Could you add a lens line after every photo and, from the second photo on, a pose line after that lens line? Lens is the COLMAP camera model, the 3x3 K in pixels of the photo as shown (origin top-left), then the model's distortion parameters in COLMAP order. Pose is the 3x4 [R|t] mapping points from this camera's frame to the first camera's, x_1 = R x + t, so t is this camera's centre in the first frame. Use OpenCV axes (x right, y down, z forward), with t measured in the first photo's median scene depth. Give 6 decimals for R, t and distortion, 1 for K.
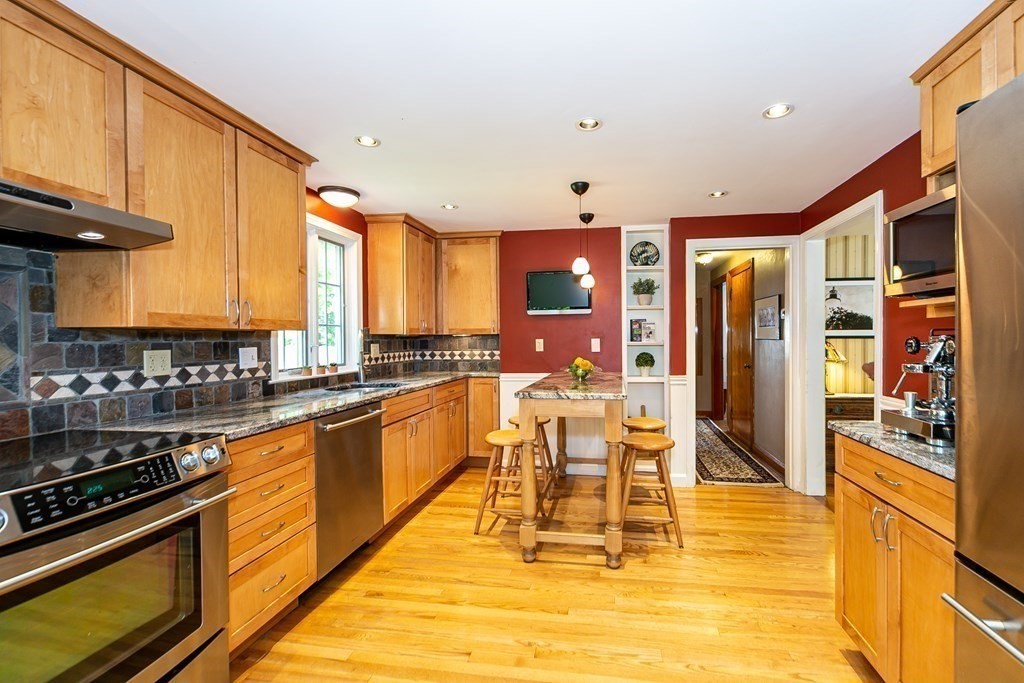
lens RADIAL K [[410.2, 0, 516.6], [0, 410.2, 341.8], [0, 0, 1]] dist [0.004229, -0.000313]
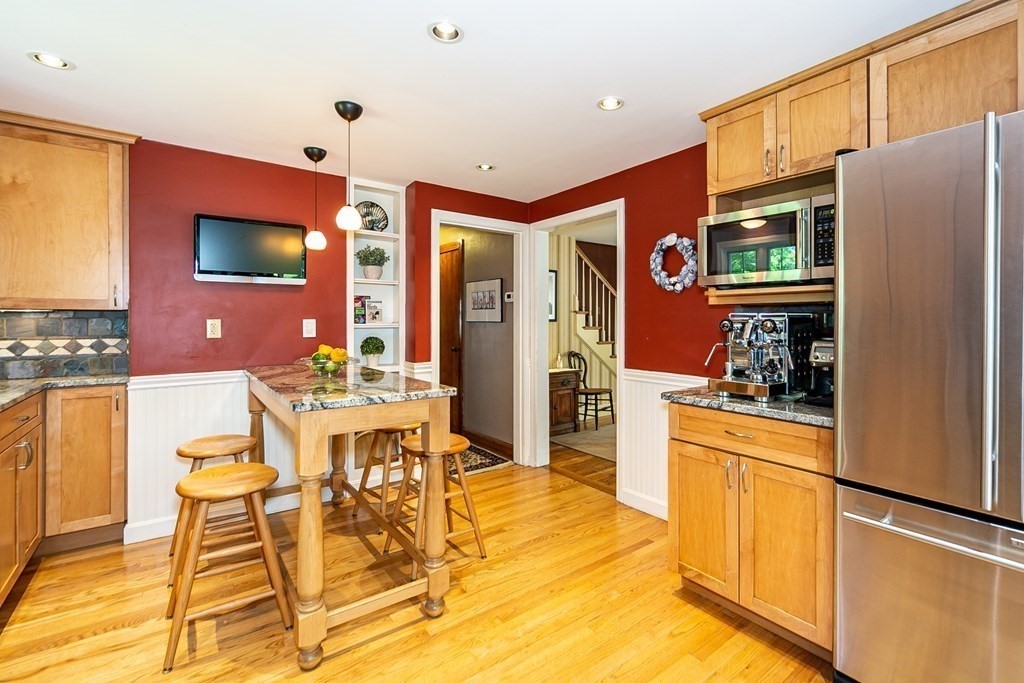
lens RADIAL K [[463.4, 0, 534.4], [0, 463.4, 317.0], [0, 0, 1]] dist [0.004129, -0.000116]
pose [[0.685740, 0.014233, 0.727708, -0.164832], [-0.001324, 0.999832, -0.018307, 0.003353], [-0.727845, 0.011591, 0.685643, 0.154921]]
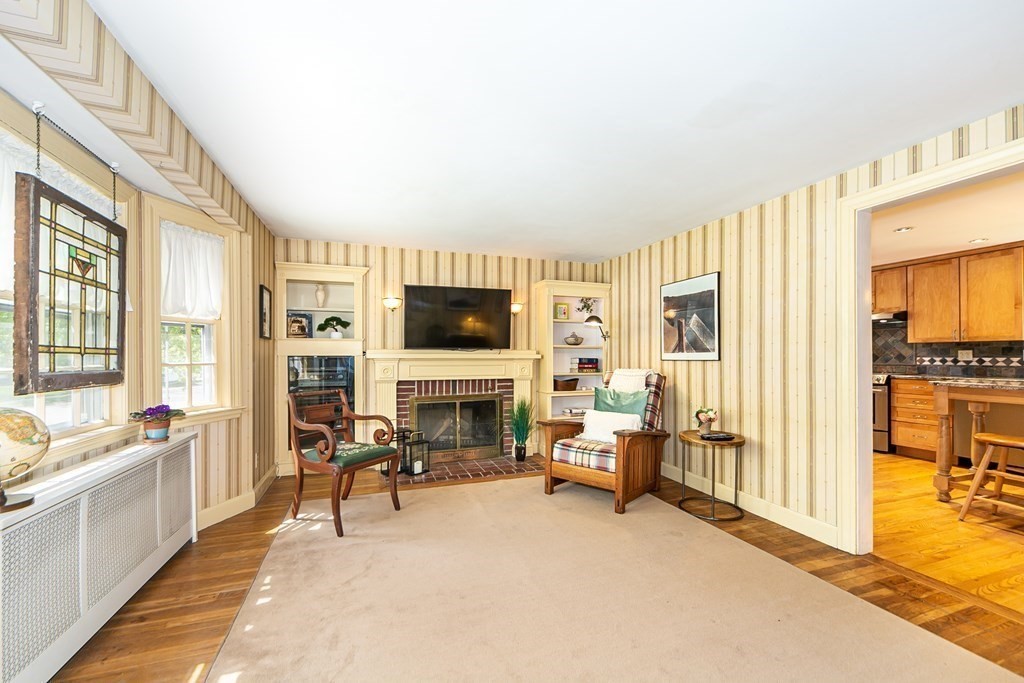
lens RADIAL K [[410.2, 0, 519.7], [0, 410.2, 353.8], [0, 0, 1]] dist [0.004229, -0.000313]
pose [[-0.873818, 0.010584, -0.486138, 1.536919], [0.010896, 0.999938, 0.002183, 0.003049], [0.486131, -0.003389, -0.873879, 1.043121]]
